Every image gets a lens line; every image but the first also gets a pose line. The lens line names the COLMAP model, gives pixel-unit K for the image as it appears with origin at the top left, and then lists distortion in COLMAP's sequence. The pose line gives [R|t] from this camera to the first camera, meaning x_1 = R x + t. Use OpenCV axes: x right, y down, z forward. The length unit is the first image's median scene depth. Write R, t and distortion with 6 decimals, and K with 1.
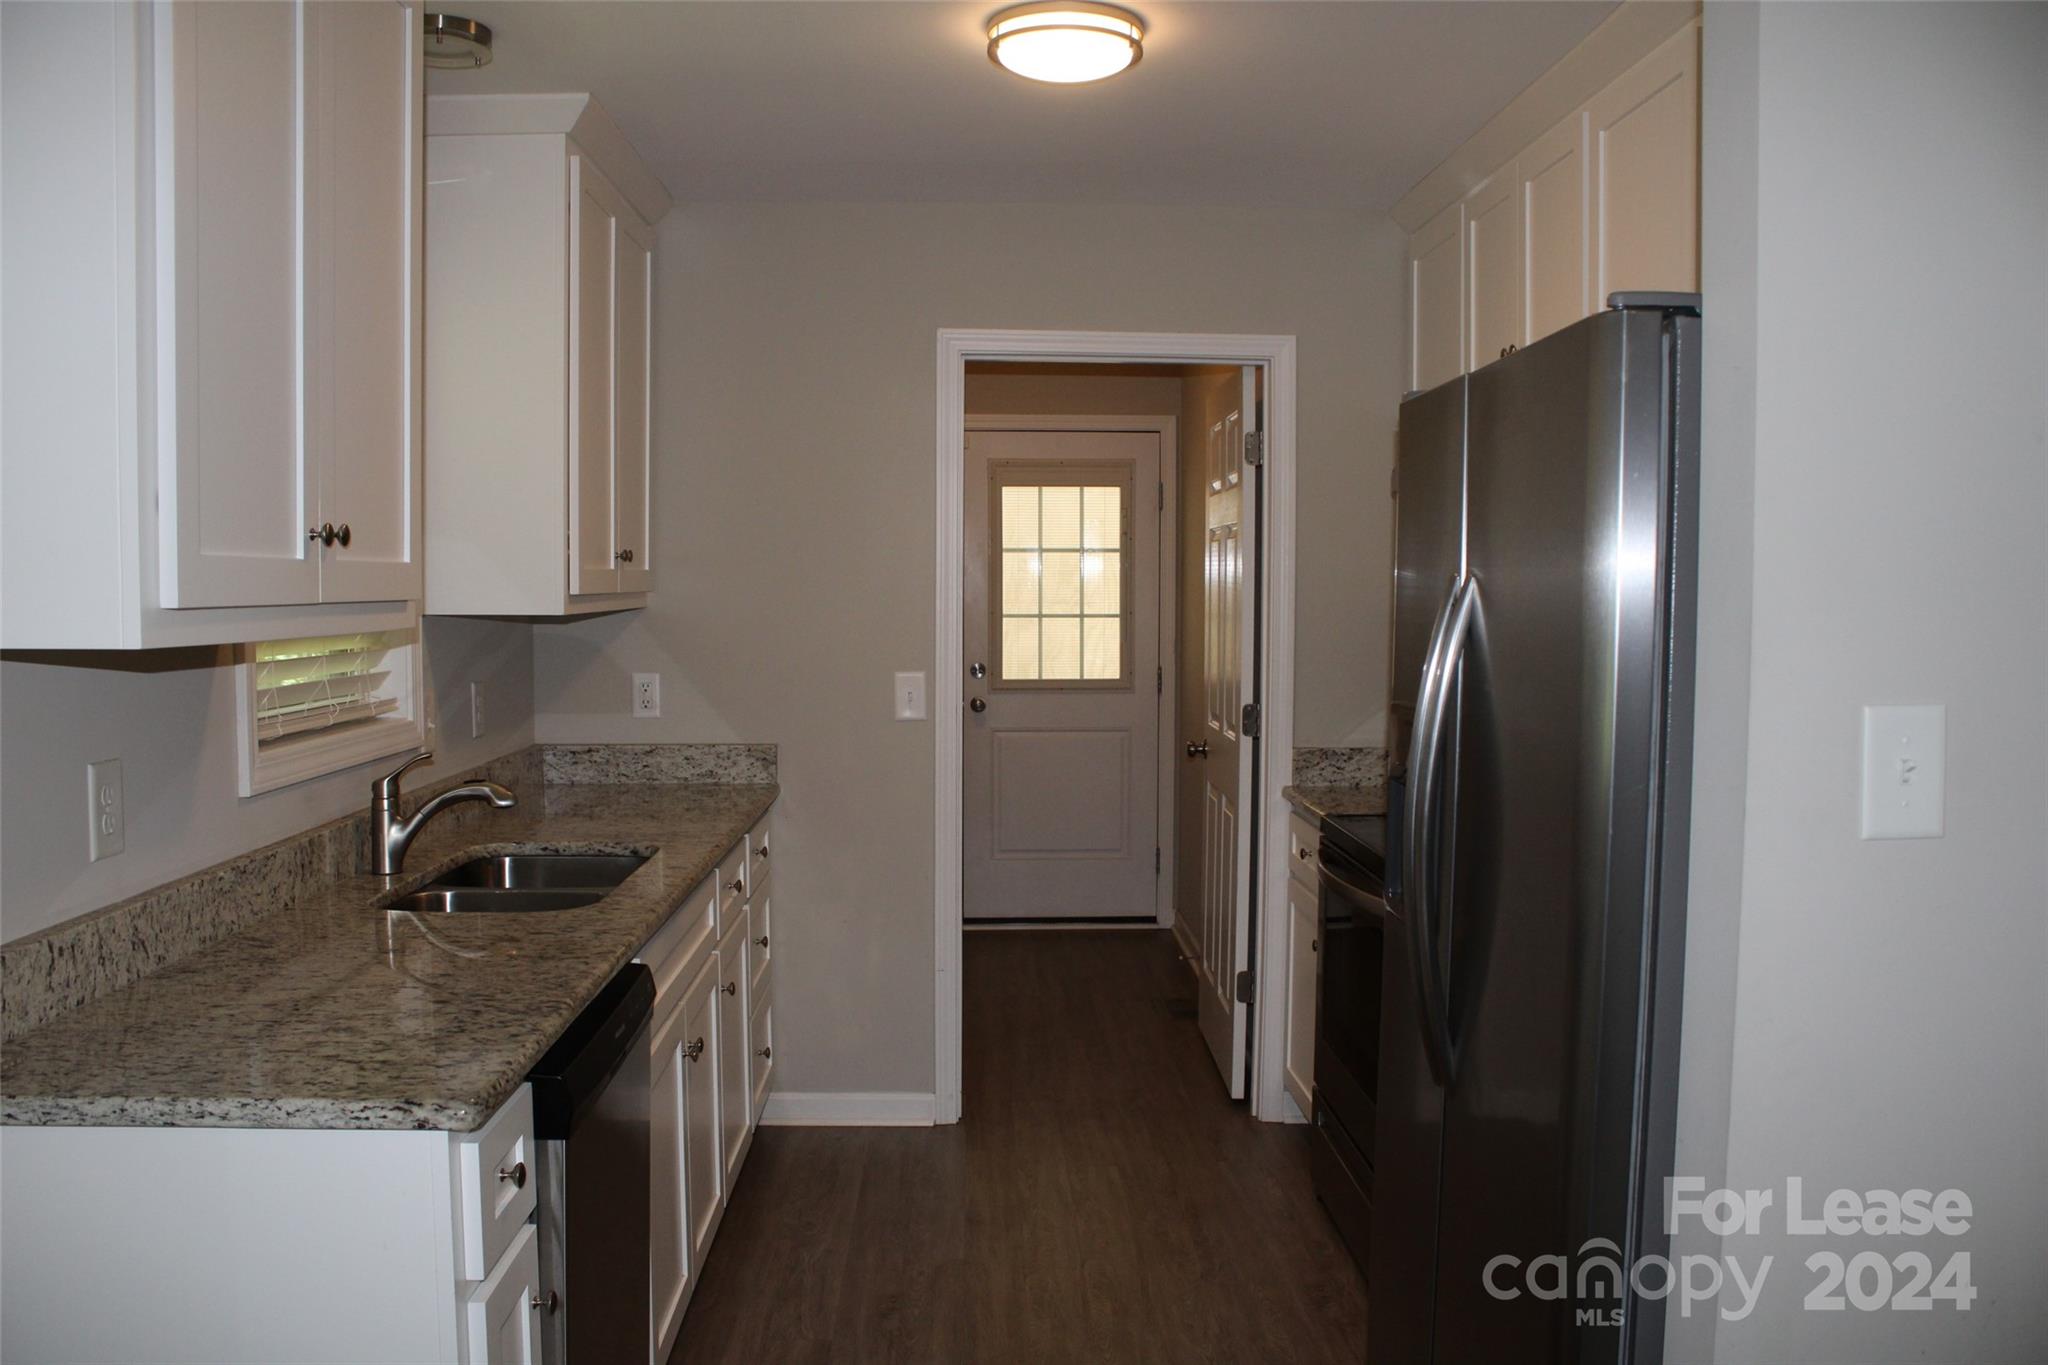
lens RADIAL K [[1745.9, 0, 1024.0], [0, 1745.9, 682.5], [0, 0, 1]] dist [-0.114156, 0.003910]
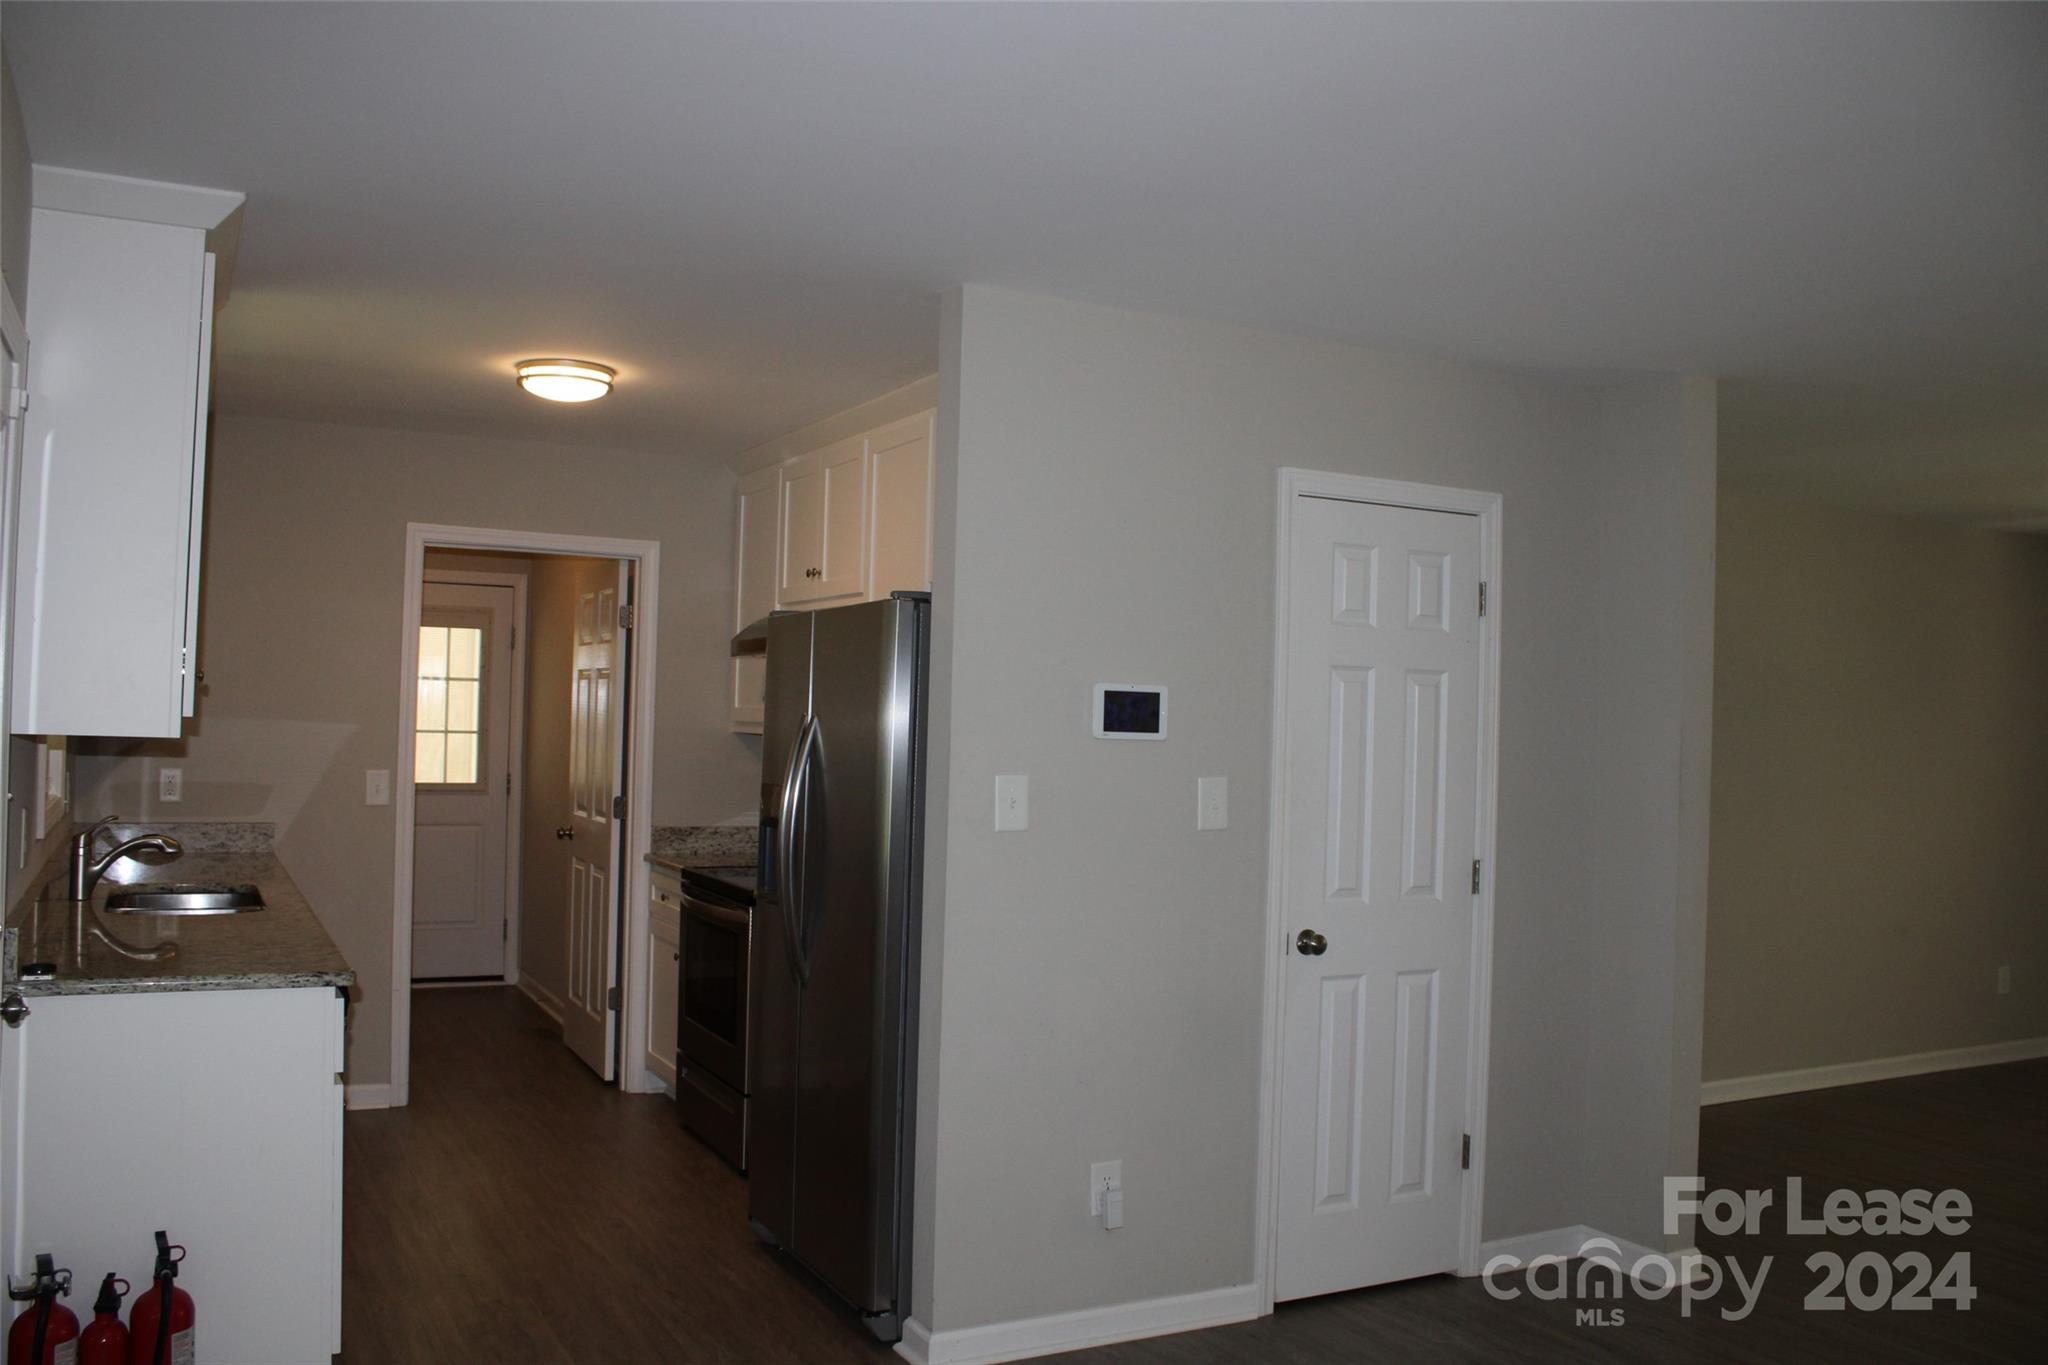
lens RADIAL K [[1736.6, 0, 1044.7], [0, 1736.6, 688.3], [0, 0, 1]] dist [-0.172870, 0.162854]
pose [[0.899745, 0.029058, 0.435448, -0.174741], [0.000183, 0.997756, -0.066959, 0.018740], [-0.436417, 0.060326, 0.897720, -0.421425]]
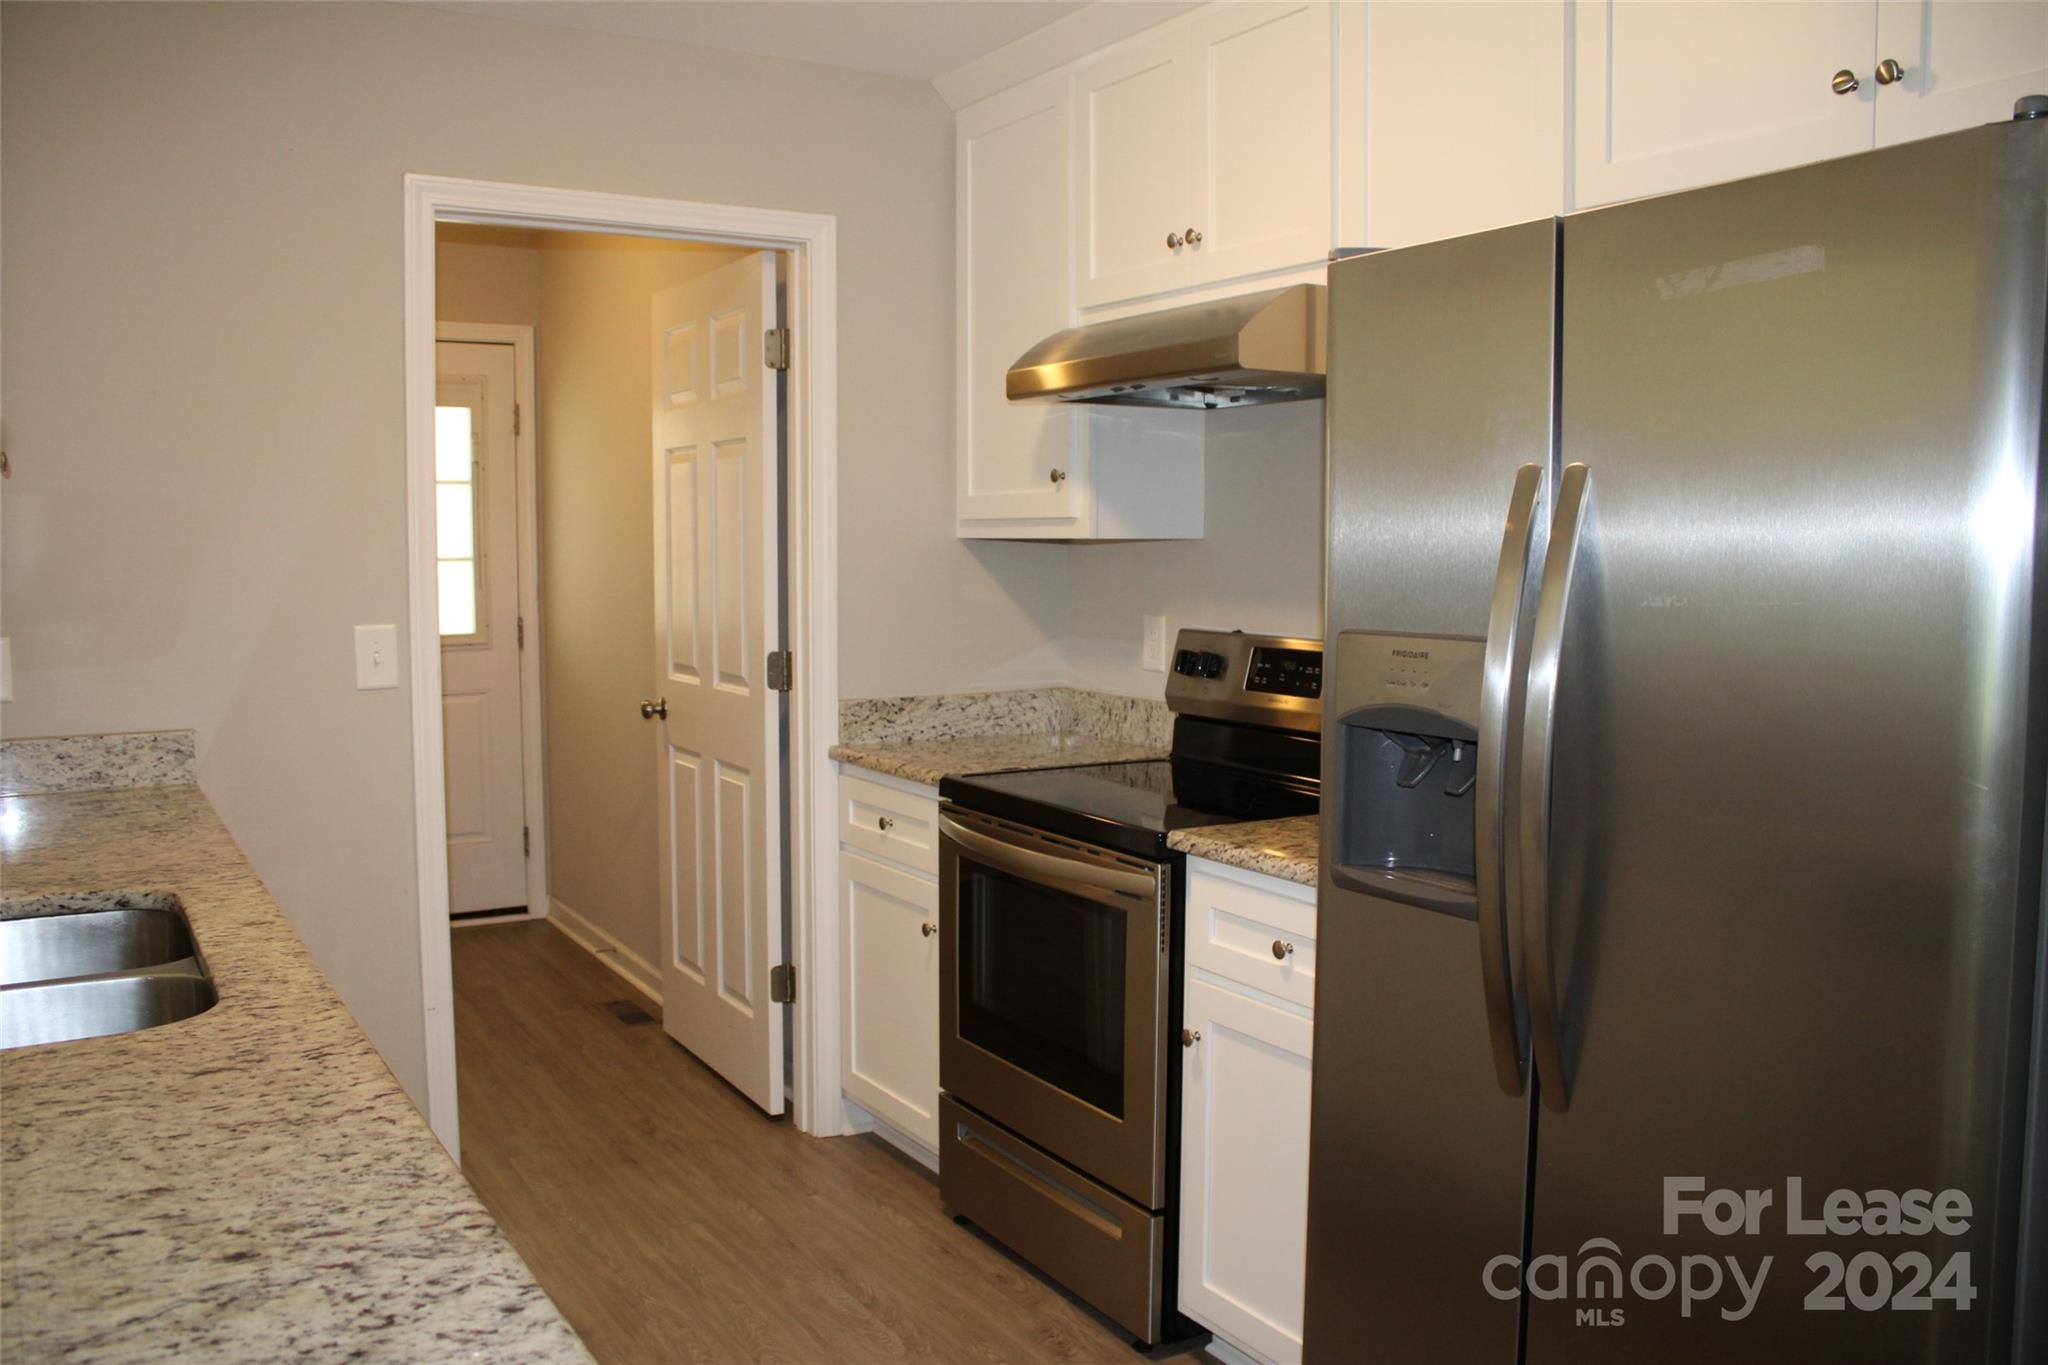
lens RADIAL K [[1736.6, 0, 1044.7], [0, 1736.6, 688.3], [0, 0, 1]] dist [-0.172870, 0.162854]
pose [[0.872472, -0.045362, 0.486554, -0.170628], [0.030348, 0.998790, 0.038699, 0.001668], [-0.487720, -0.018998, 0.872793, 0.209945]]
